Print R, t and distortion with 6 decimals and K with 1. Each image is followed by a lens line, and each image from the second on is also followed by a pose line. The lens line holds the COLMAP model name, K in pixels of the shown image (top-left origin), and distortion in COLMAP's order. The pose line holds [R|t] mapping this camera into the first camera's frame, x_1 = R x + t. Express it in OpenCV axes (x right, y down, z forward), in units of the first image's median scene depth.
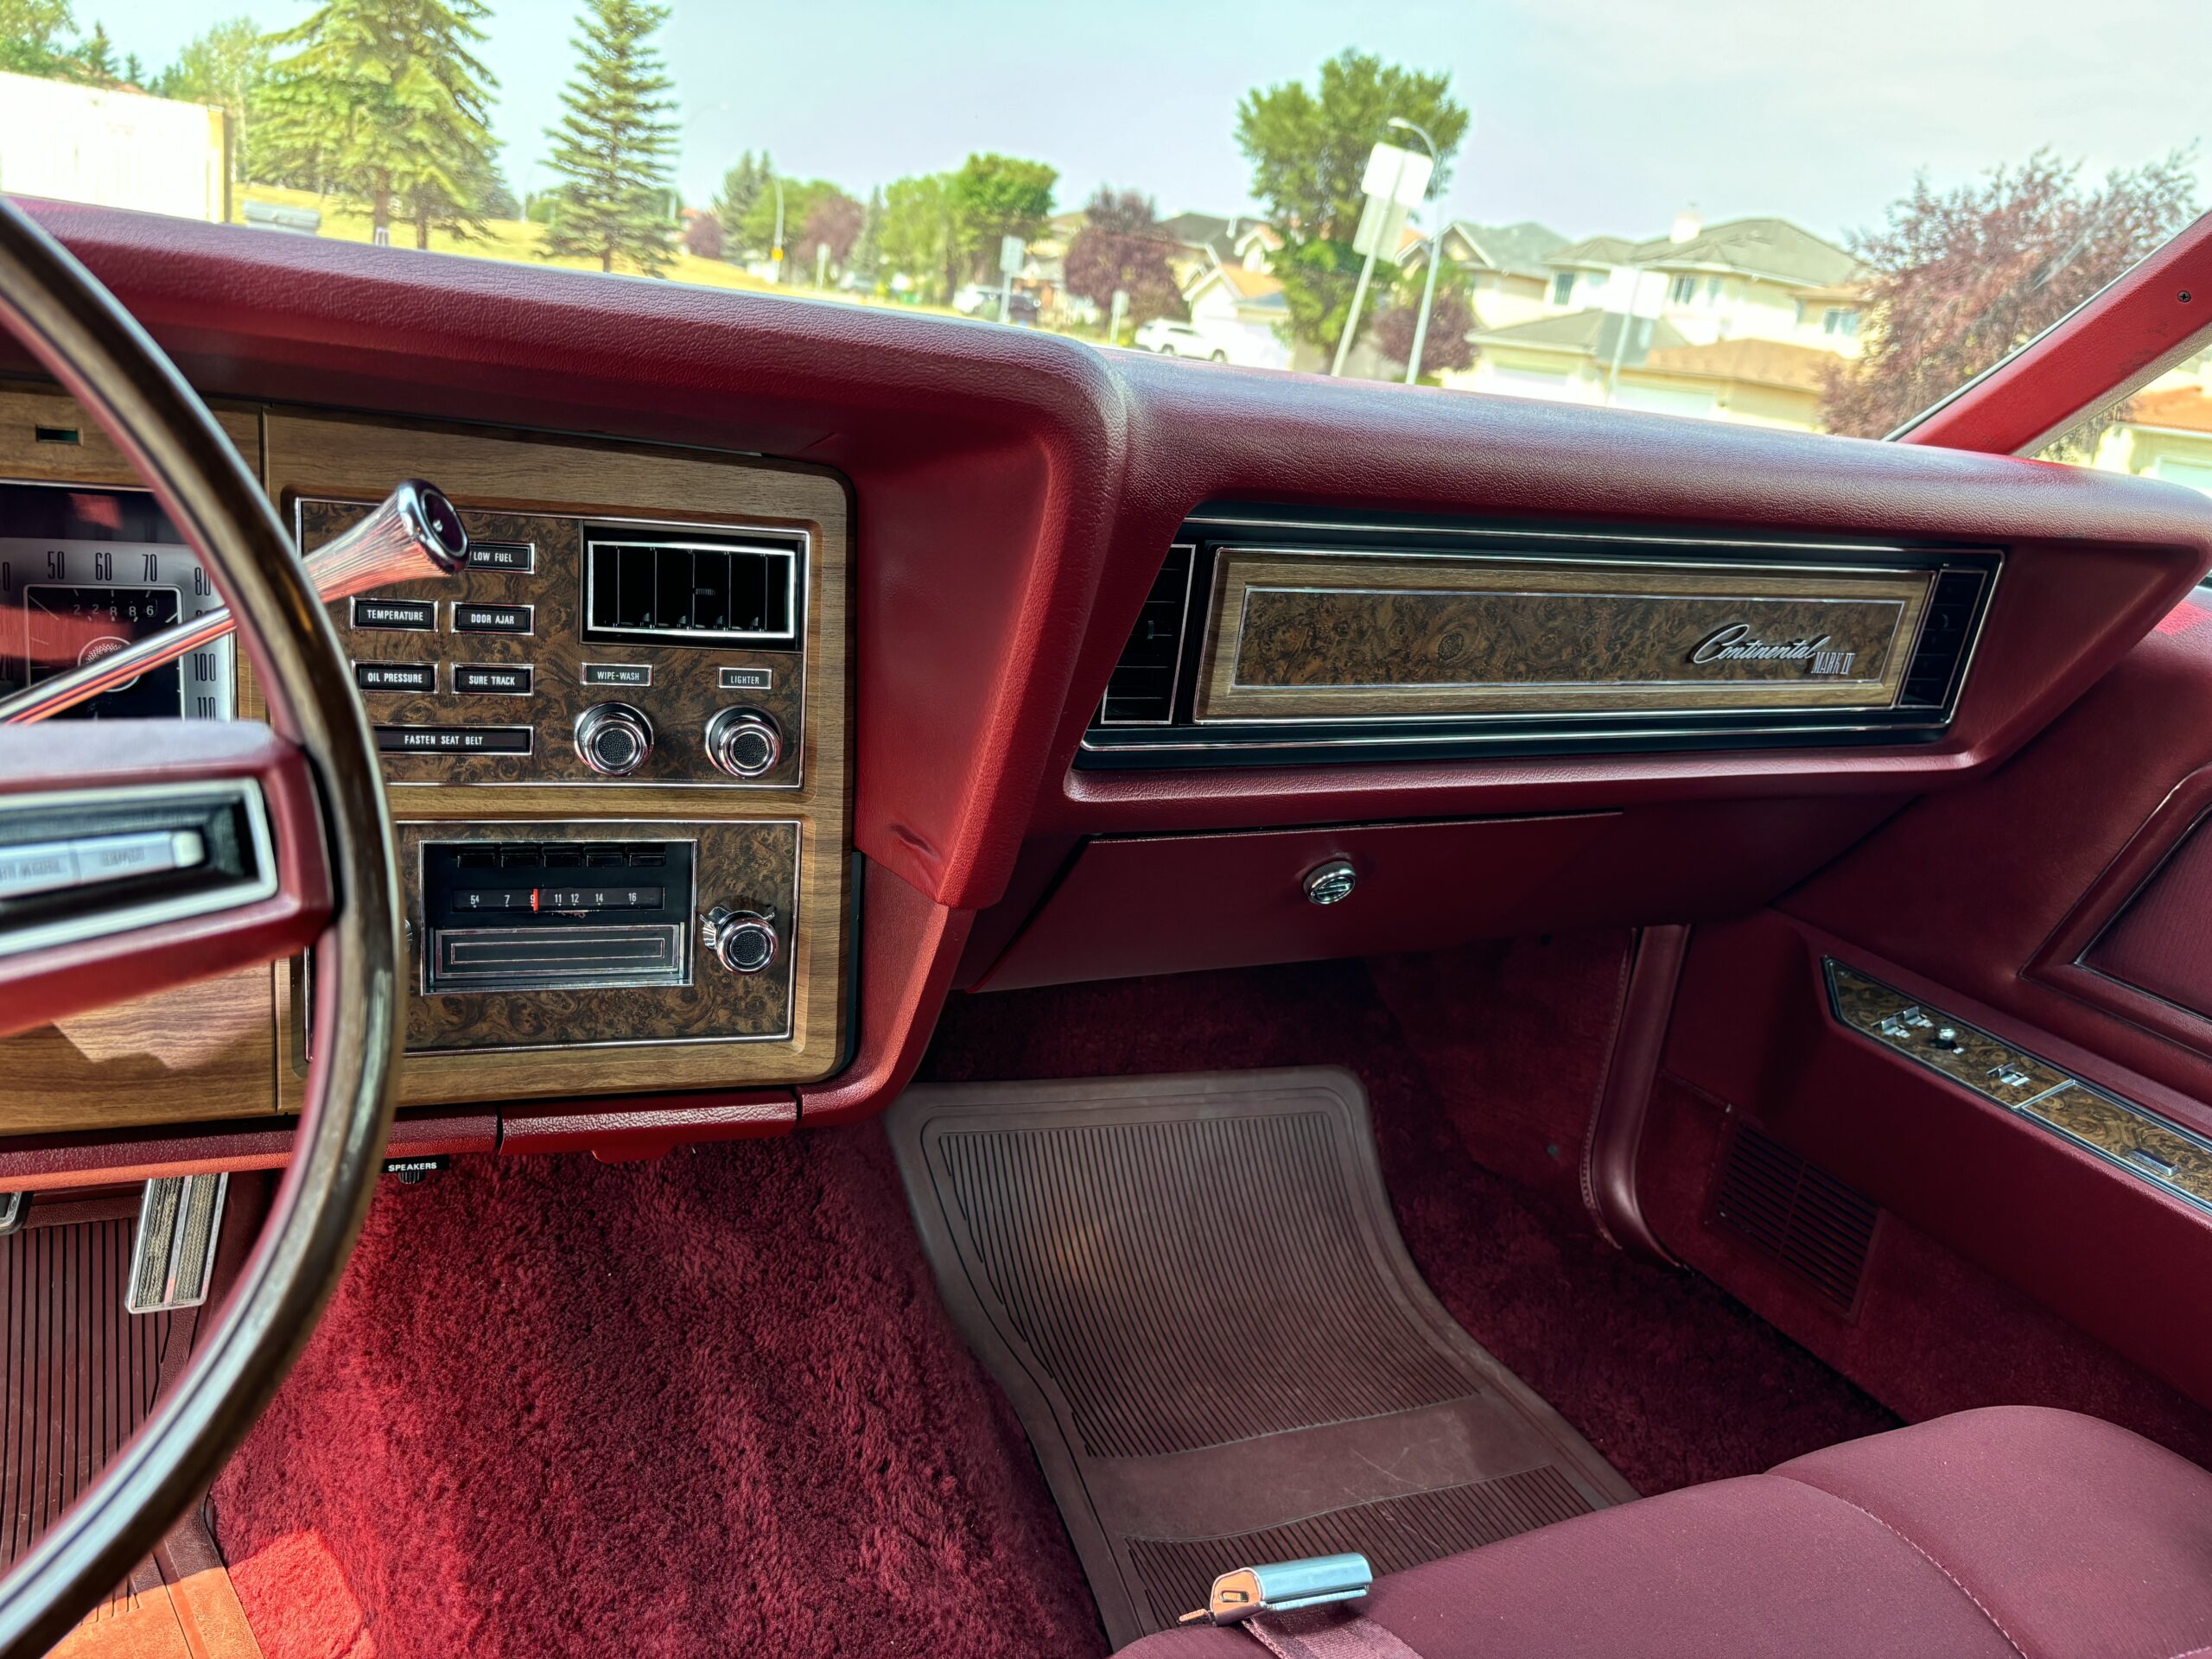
lens RADIAL K [[1584.7, 0, 1106.0], [0, 1584.7, 829.5], [0, 0, 1]] dist [0.056159, -0.063670]
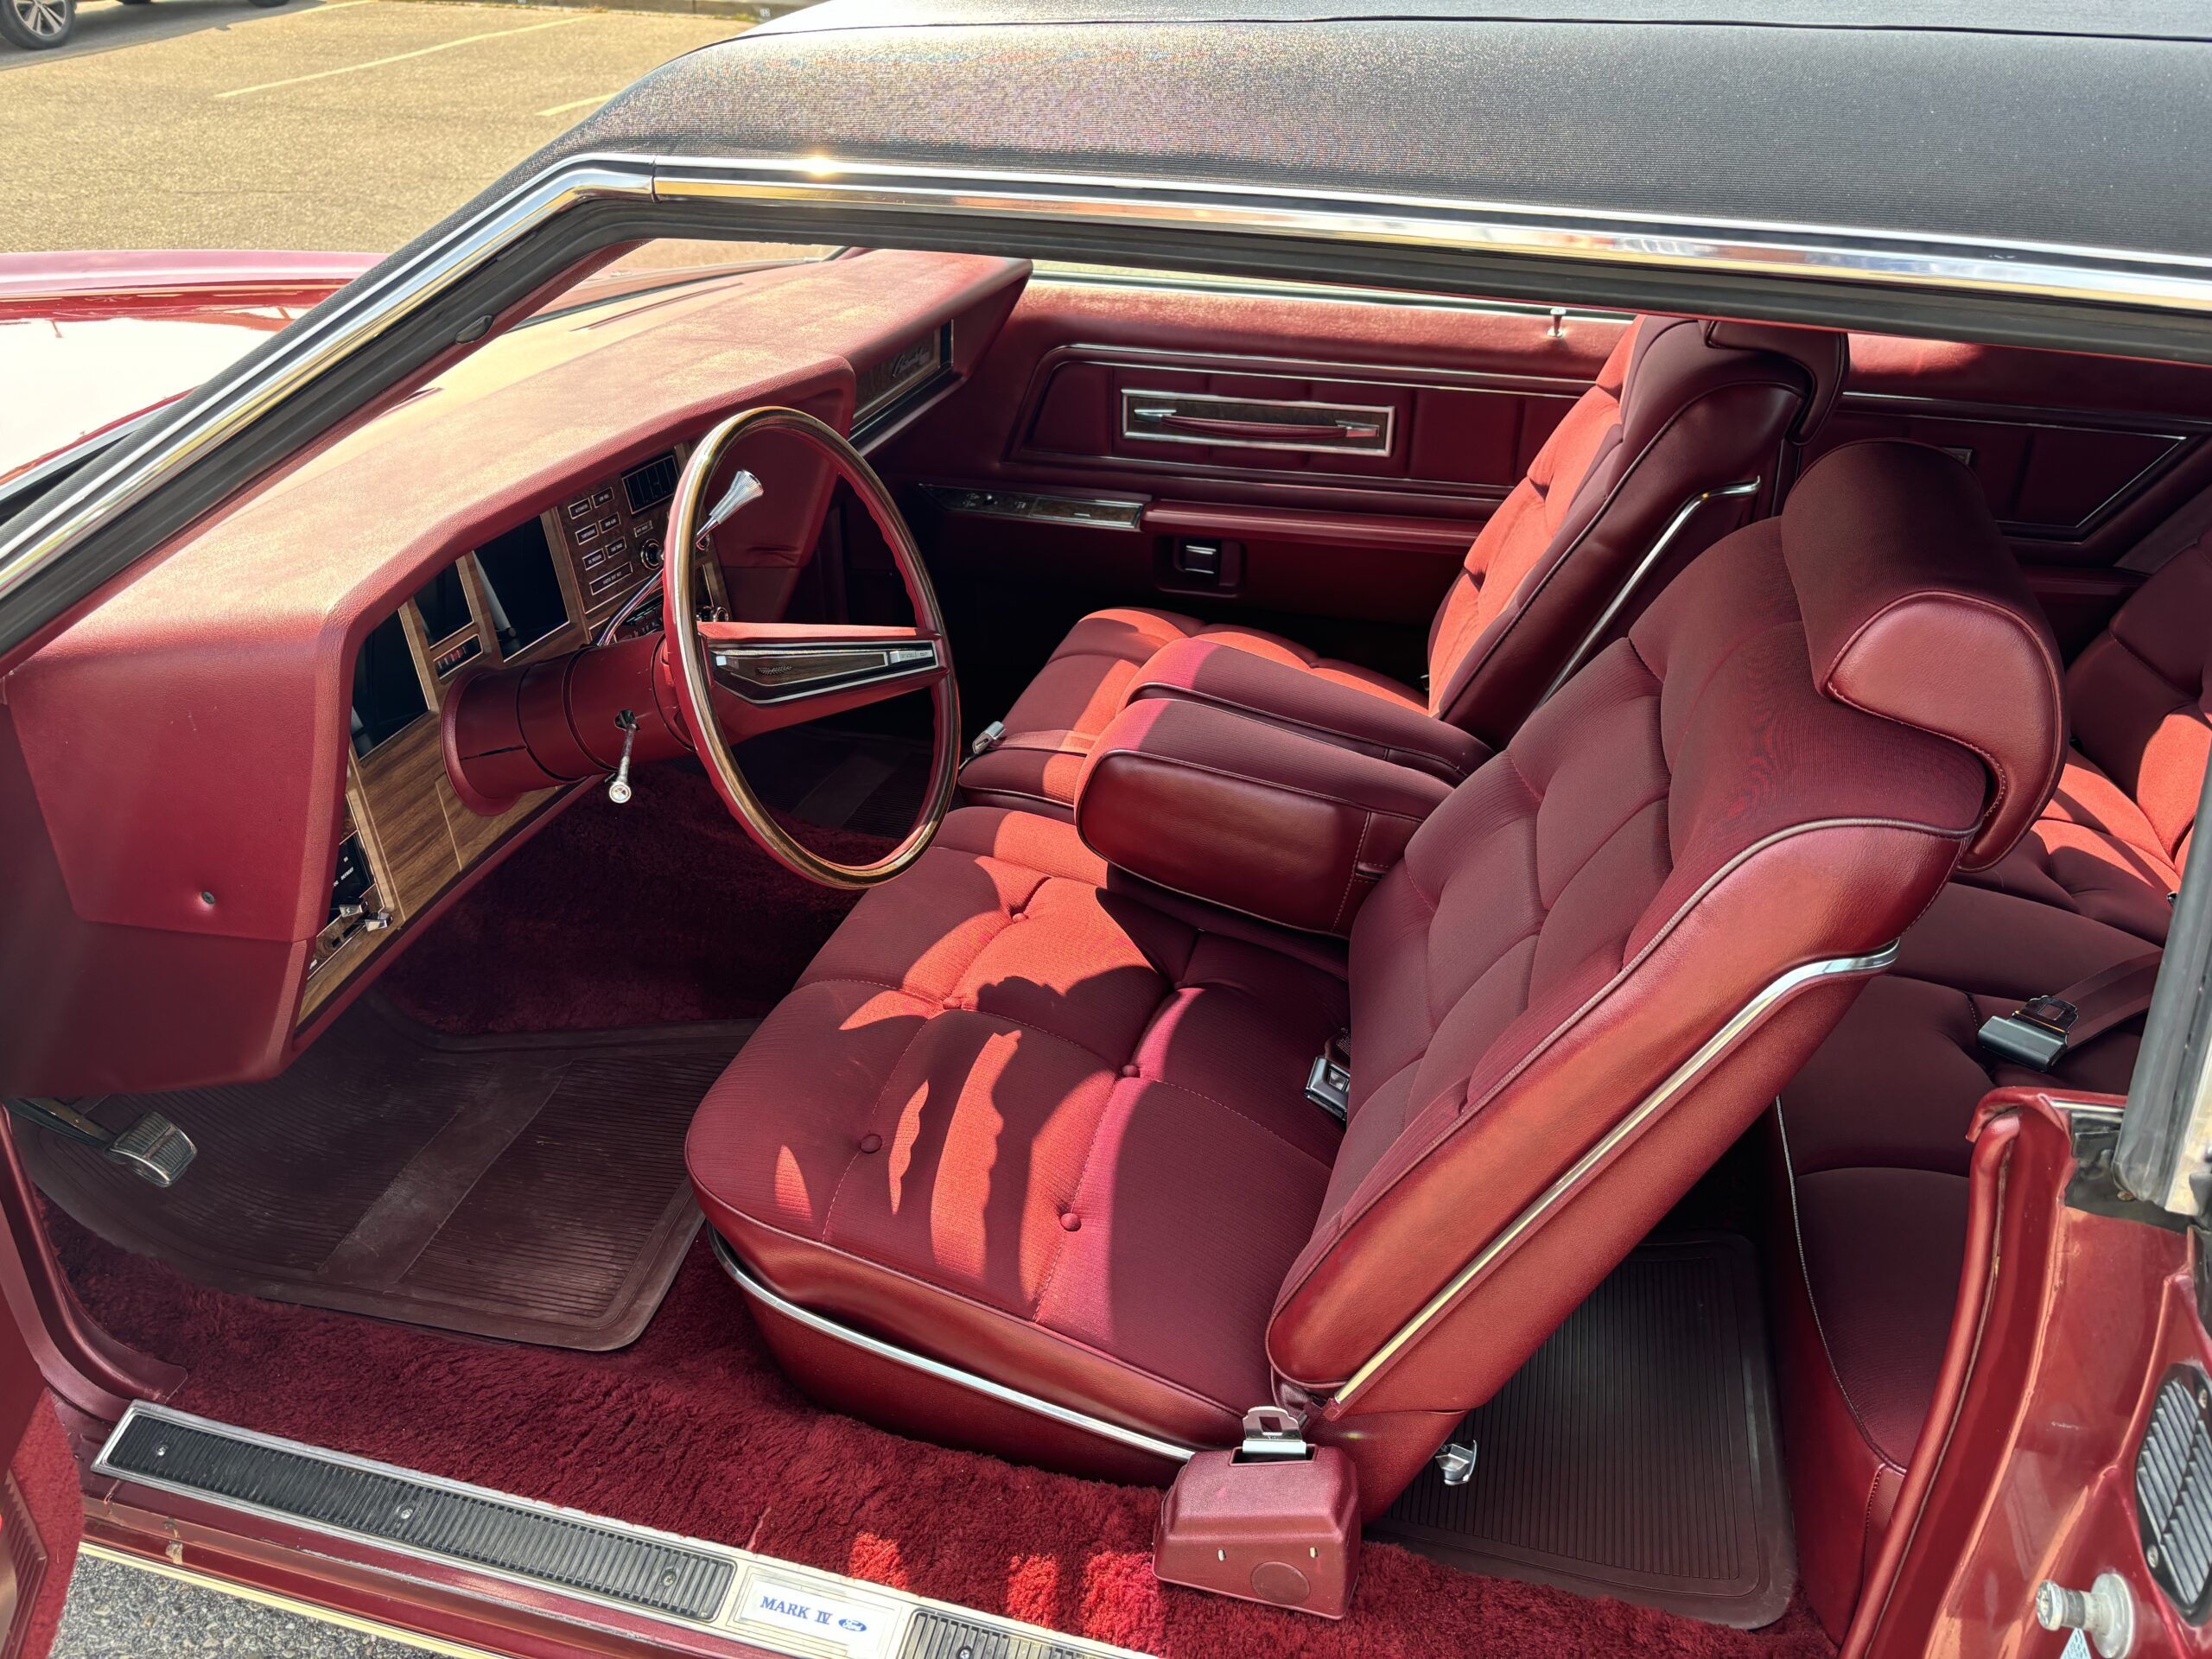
lens RADIAL K [[1584.7, 0, 1106.0], [0, 1584.7, 829.5], [0, 0, 1]] dist [0.056159, -0.063670]
pose [[0.655253, -0.463382, 0.596591, -1.028861], [0.301812, 0.884576, 0.355577, -0.230634], [-0.692498, -0.052935, 0.719475, -0.860596]]
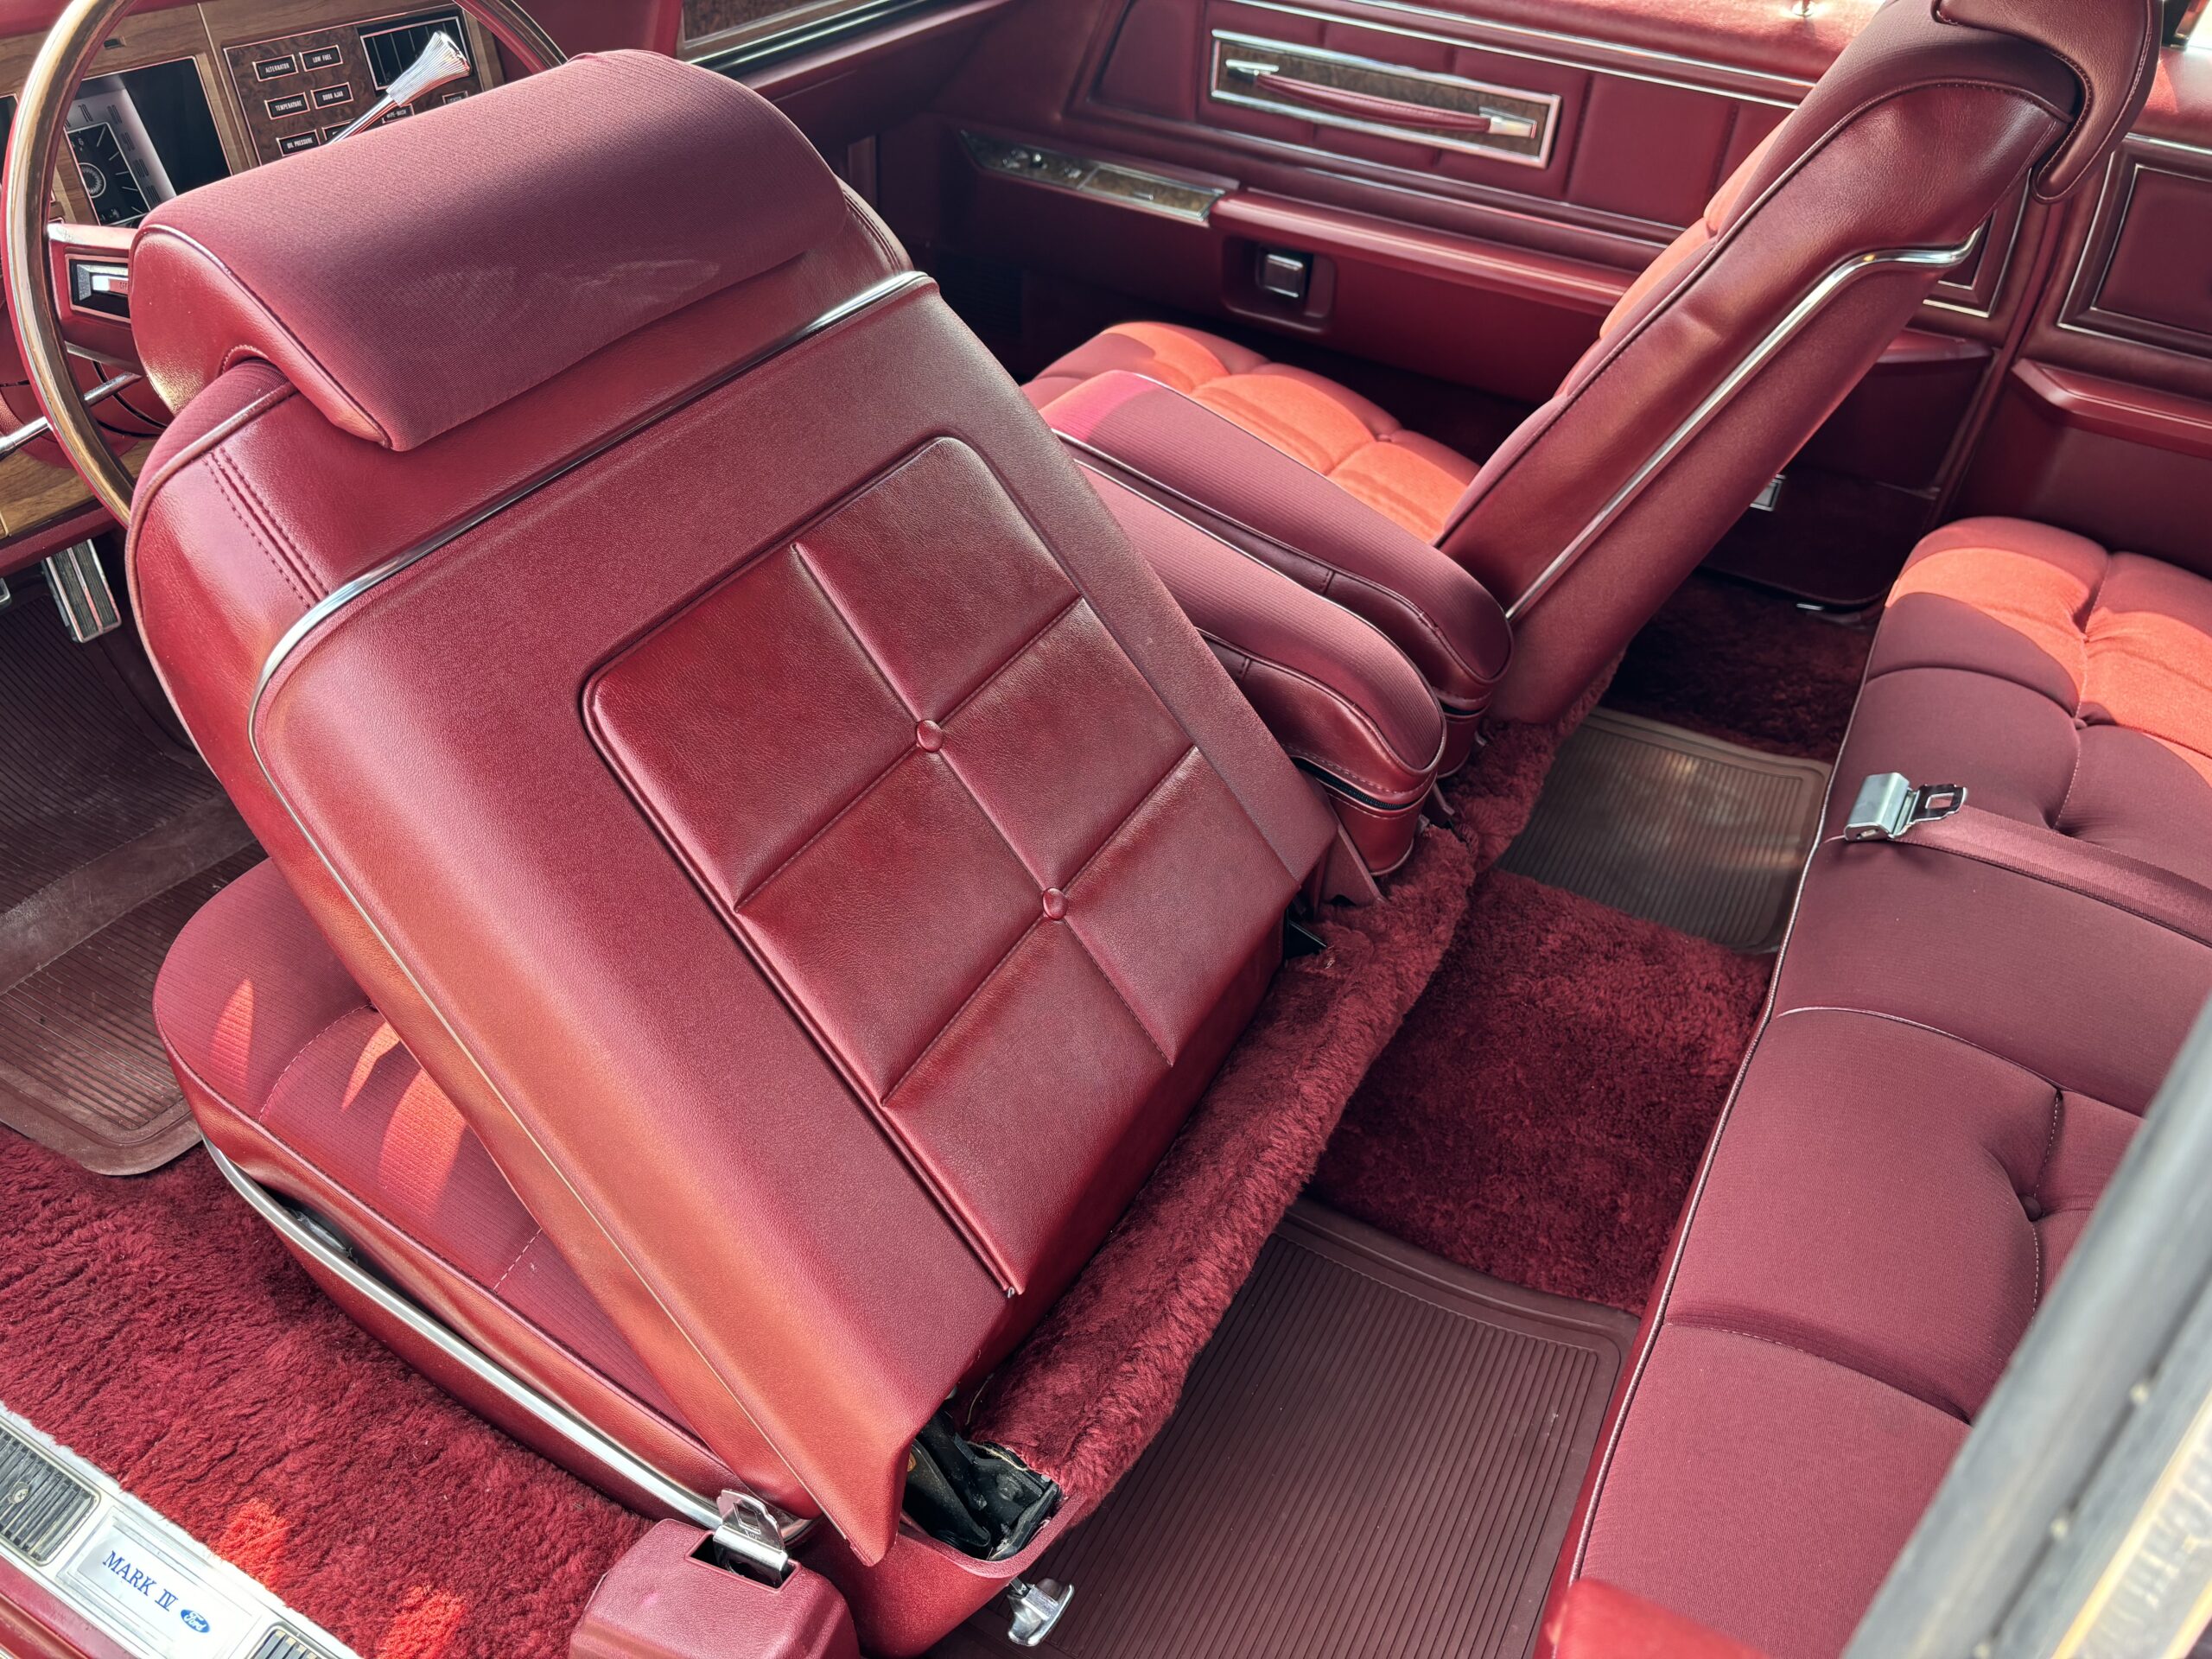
lens RADIAL K [[1584.7, 0, 1106.0], [0, 1584.7, 829.5], [0, 0, 1]] dist [0.056159, -0.063670]
pose [[0.814379, -0.418585, 0.401962, -0.508880], [0.210544, 0.858555, 0.467498, -0.056916], [-0.540794, -0.296090, 0.787320, -0.775699]]
